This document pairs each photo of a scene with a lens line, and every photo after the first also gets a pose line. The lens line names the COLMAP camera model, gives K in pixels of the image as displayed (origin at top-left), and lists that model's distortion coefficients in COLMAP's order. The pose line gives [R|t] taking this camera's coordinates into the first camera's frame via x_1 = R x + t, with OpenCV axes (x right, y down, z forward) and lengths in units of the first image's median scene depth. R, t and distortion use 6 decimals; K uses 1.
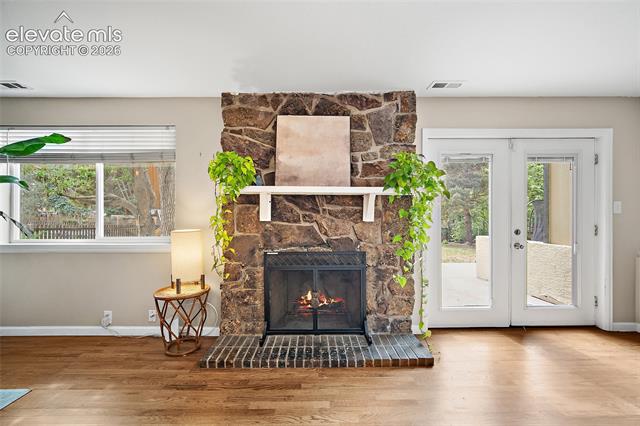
lens RADIAL K [[251.3, 0, 321.6], [0, 251.3, 214.8], [0, 0, 1]] dist [-0.002739, 0.000767]
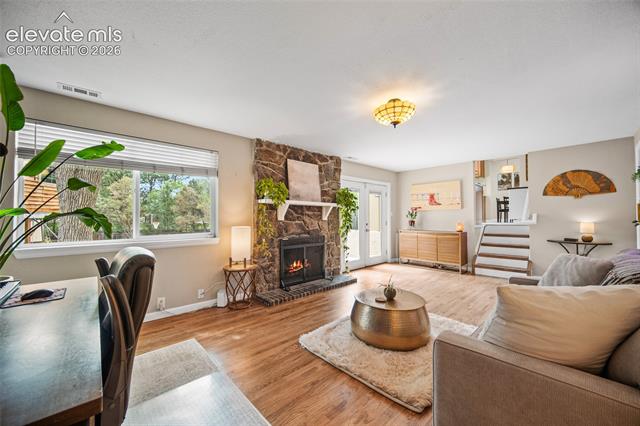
lens RADIAL K [[251.3, 0, 317.3], [0, 251.3, 213.6], [0, 0, 1]] dist [-0.002739, 0.000767]
pose [[0.734140, 0.009145, 0.678937, -1.171279], [0.001348, 0.999888, -0.014927, 0.005092], [-0.678997, 0.011874, 0.734045, -0.390201]]
